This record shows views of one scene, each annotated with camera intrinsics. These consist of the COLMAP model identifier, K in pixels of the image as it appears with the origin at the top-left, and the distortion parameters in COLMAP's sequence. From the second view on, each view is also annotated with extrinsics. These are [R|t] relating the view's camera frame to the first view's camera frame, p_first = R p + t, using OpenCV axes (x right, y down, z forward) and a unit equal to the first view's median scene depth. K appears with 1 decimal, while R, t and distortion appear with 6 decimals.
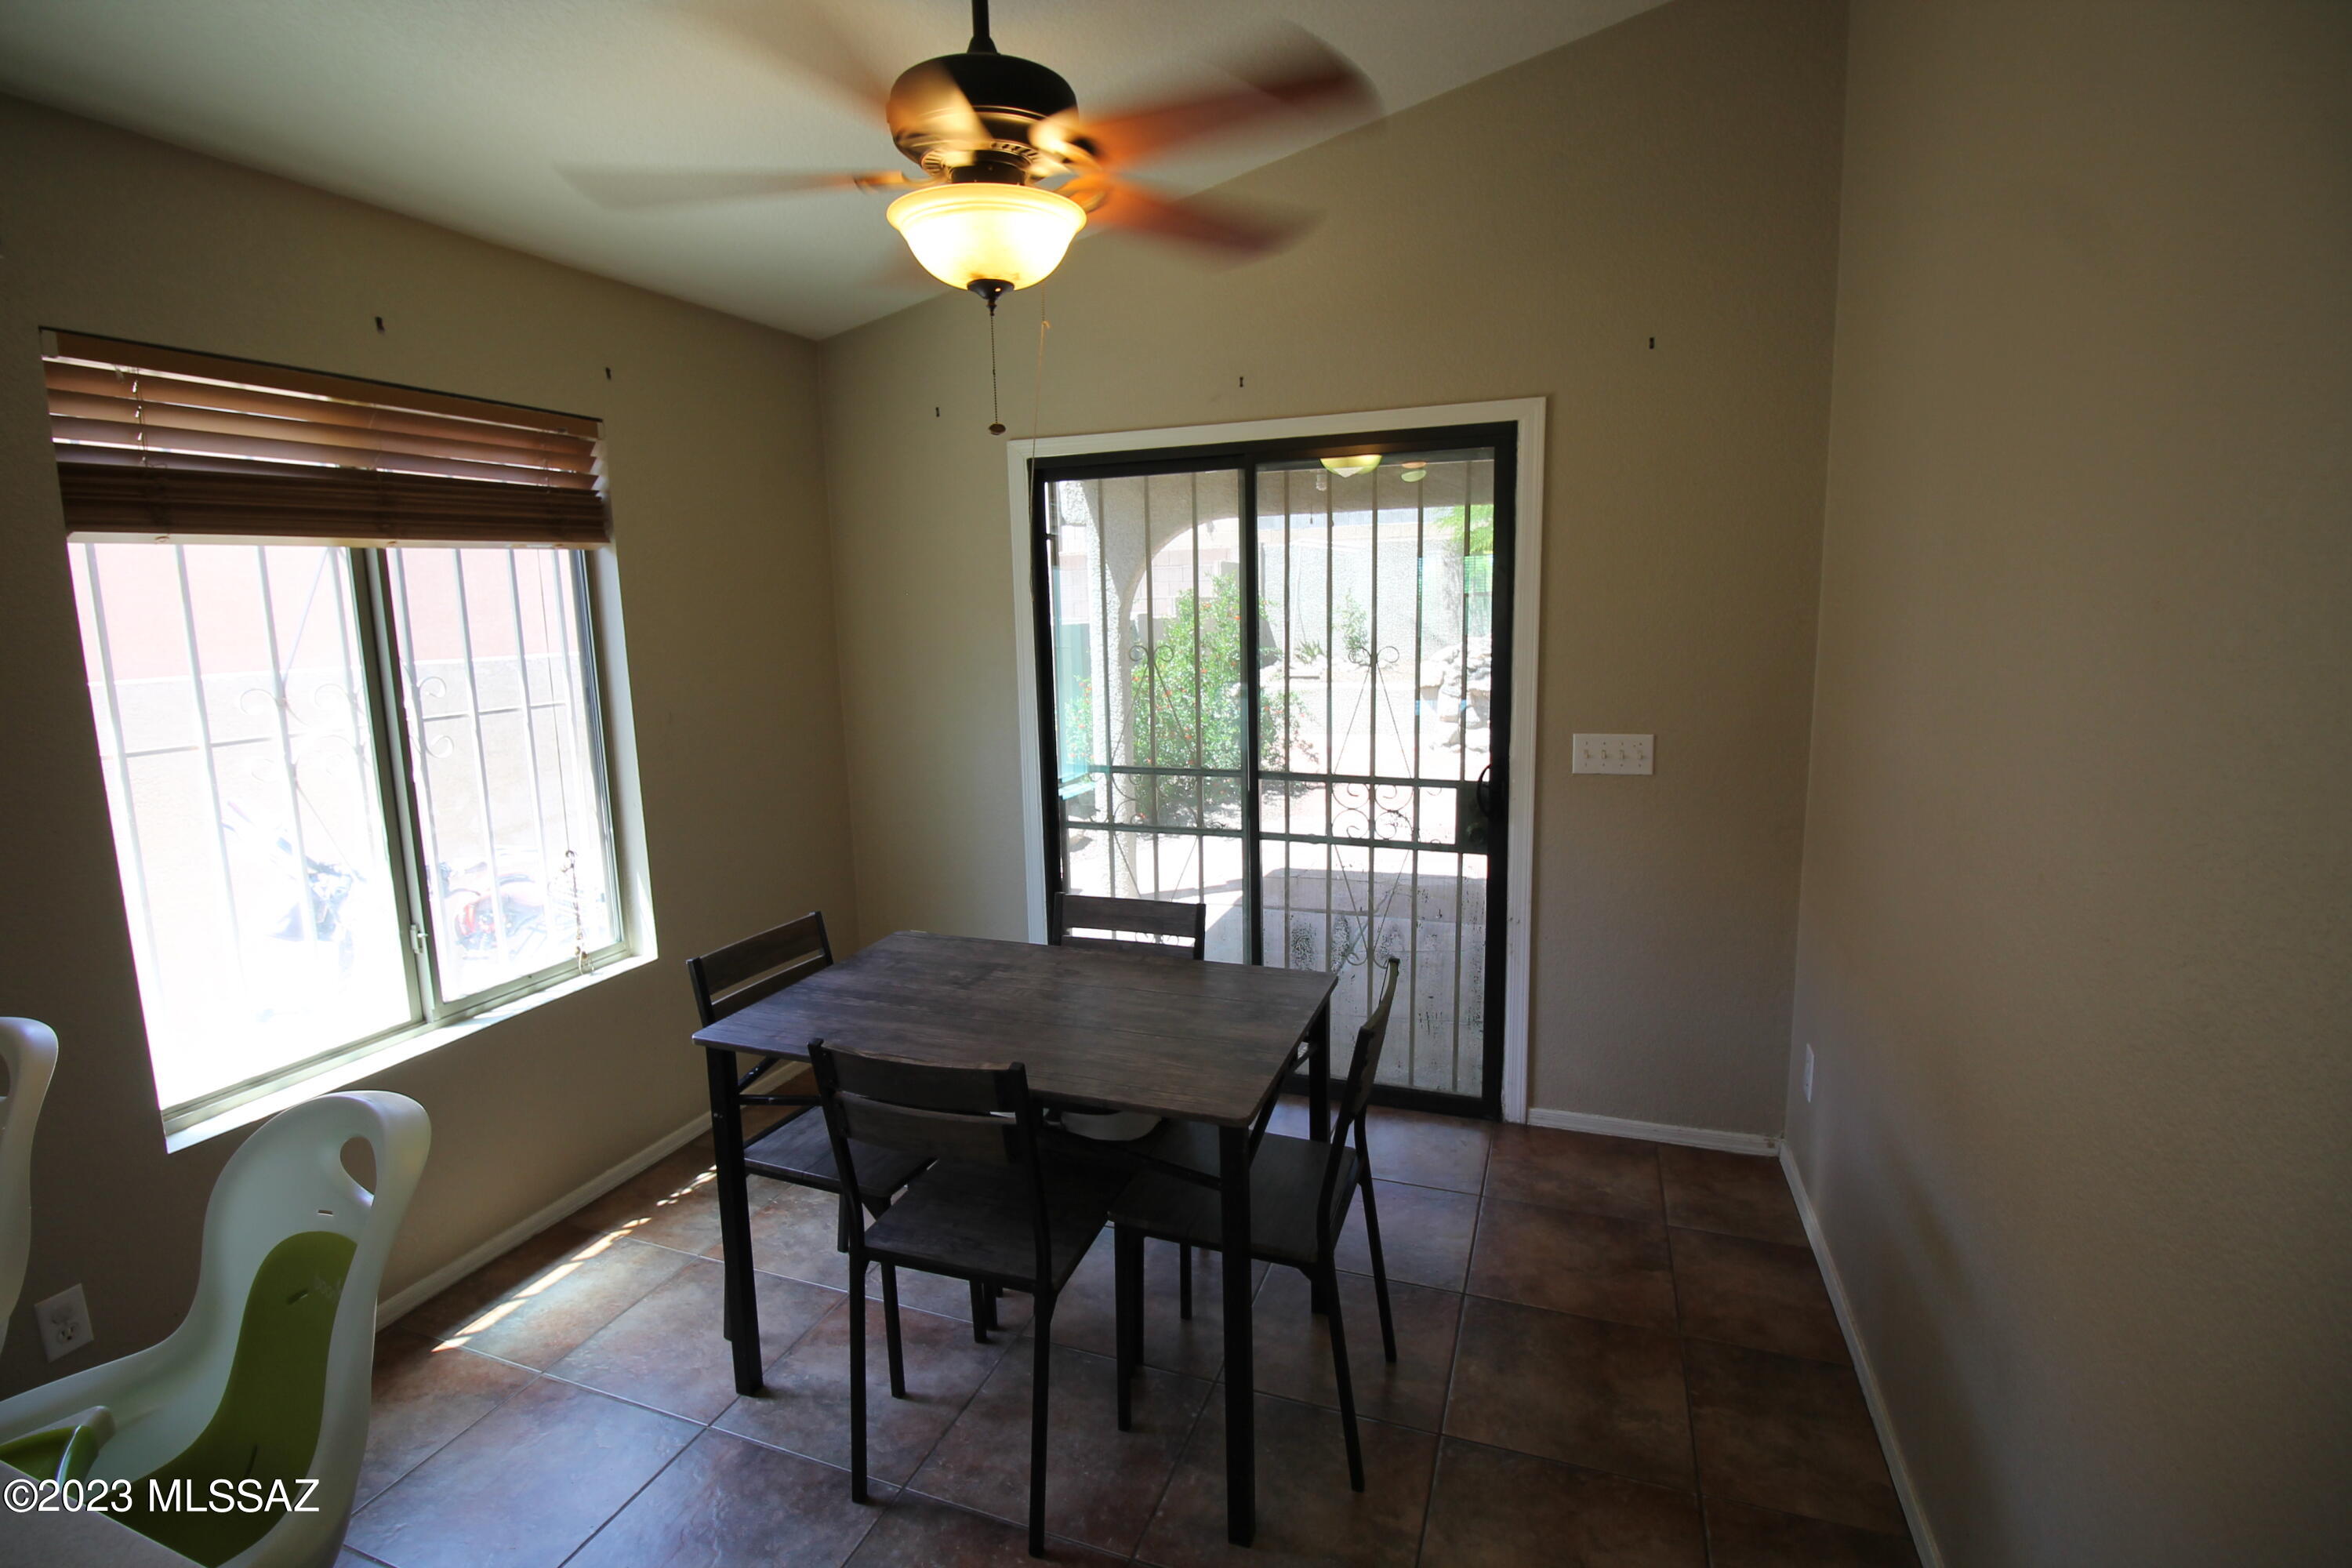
lens RADIAL K [[1096.2, 0, 1151.9], [0, 1096.2, 774.1], [0, 0, 1]] dist [-0.003350, -0.012538]
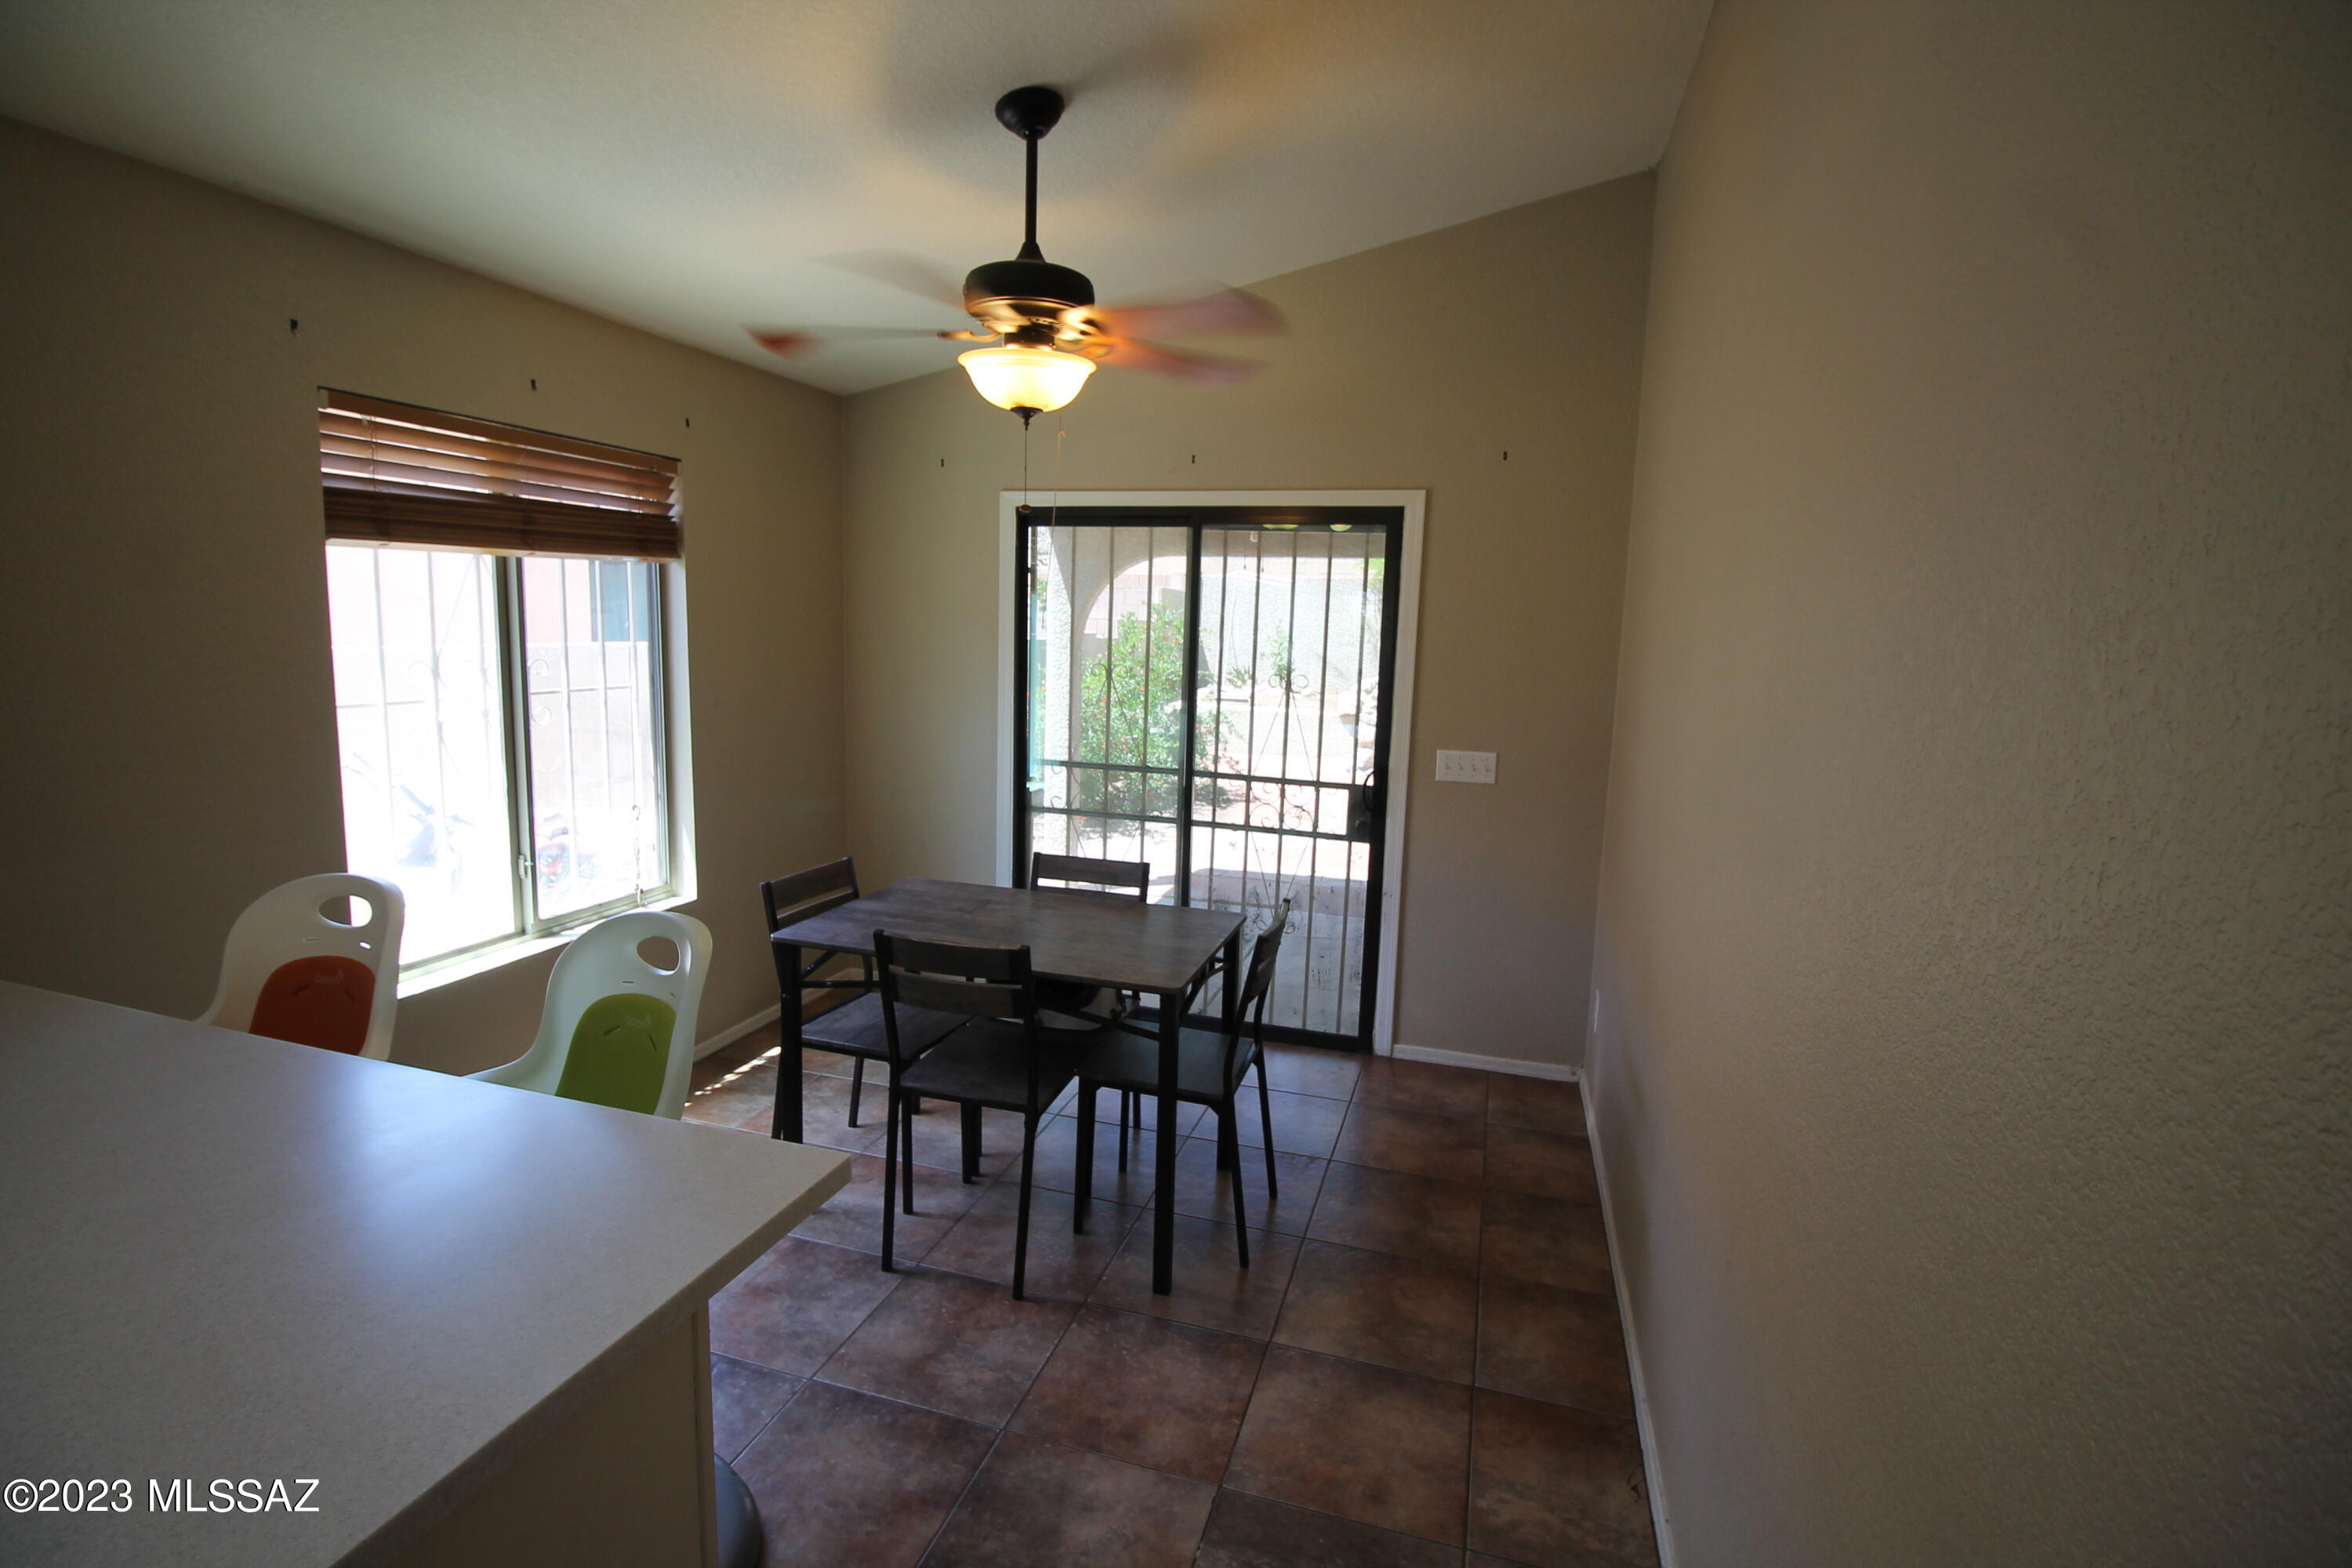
lens RADIAL K [[1096.2, 0, 1151.9], [0, 1096.2, 774.1], [0, 0, 1]] dist [-0.003350, -0.012538]
pose [[0.996822, 0.045874, 0.065125, -0.034604], [-0.044784, 0.998833, -0.018104, 0.031438], [-0.065879, 0.015129, 0.997713, -0.275854]]
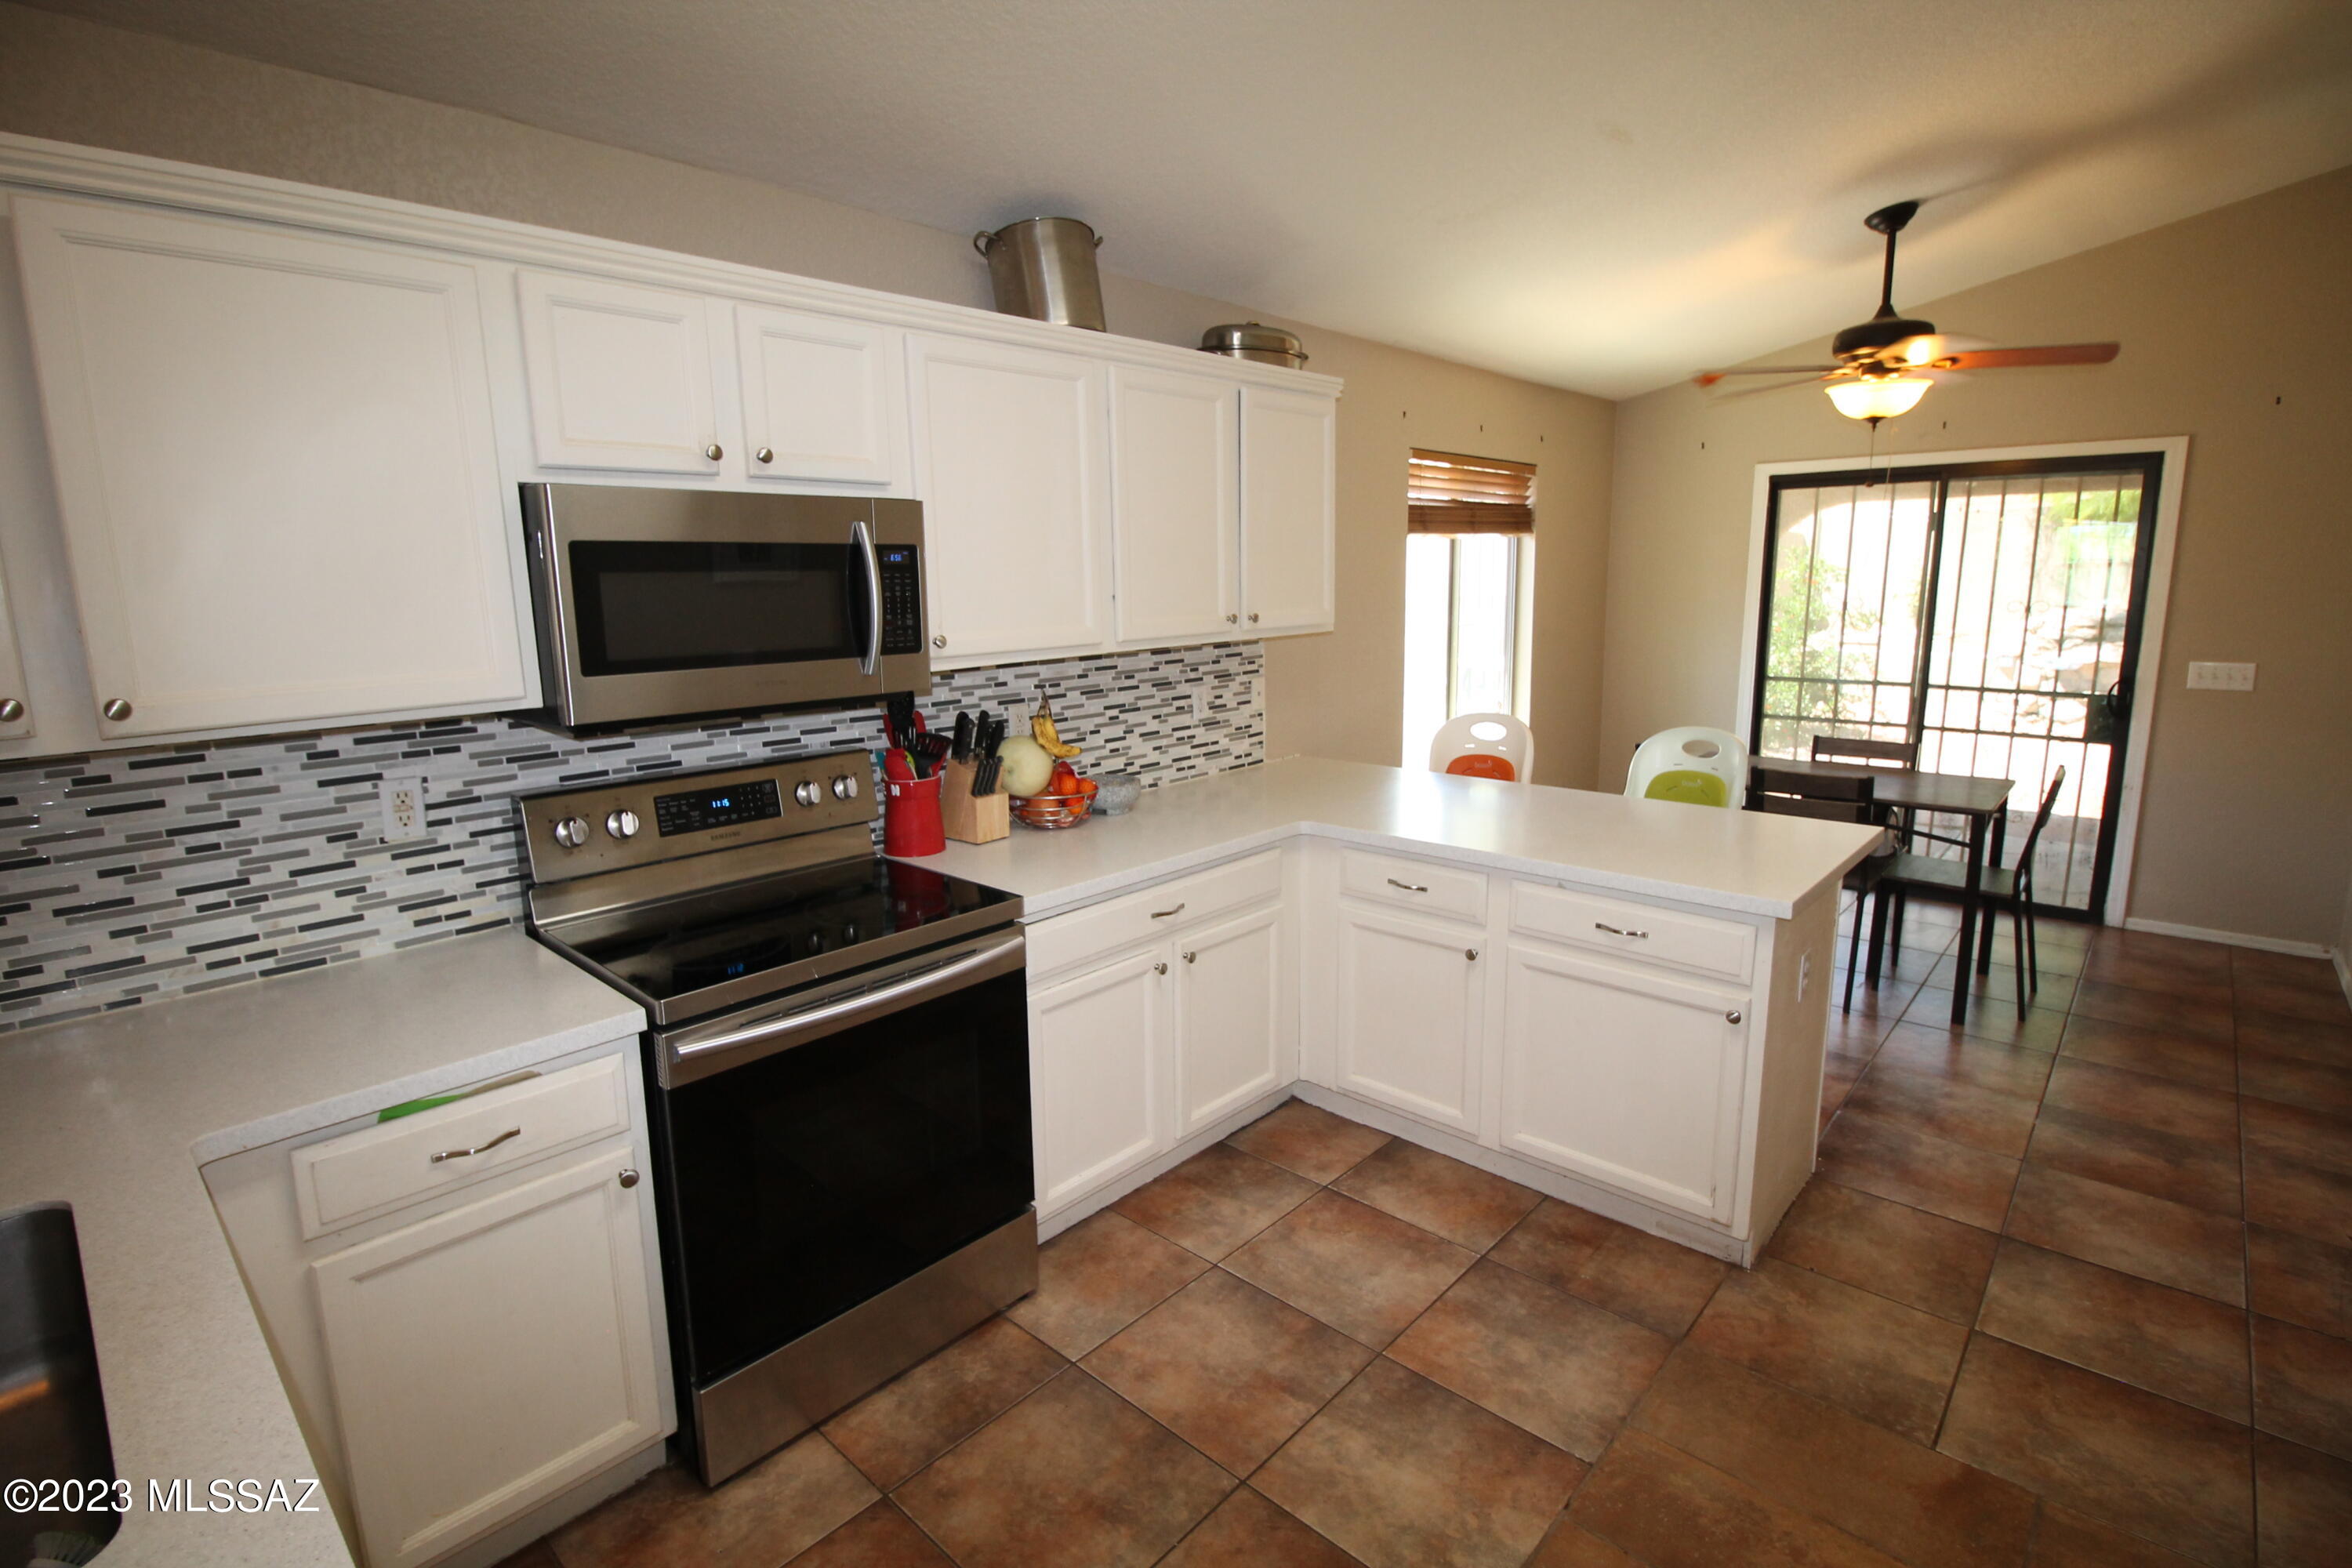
lens RADIAL K [[1097.3, 0, 1164.1], [0, 1097.3, 772.8], [0, 0, 1]] dist [-0.000956, -0.012207]
pose [[0.926508, 0.075938, -0.368532, -0.365087], [-0.064638, 0.996985, 0.042930, 0.146442], [0.370681, -0.015954, 0.928623, -0.922483]]
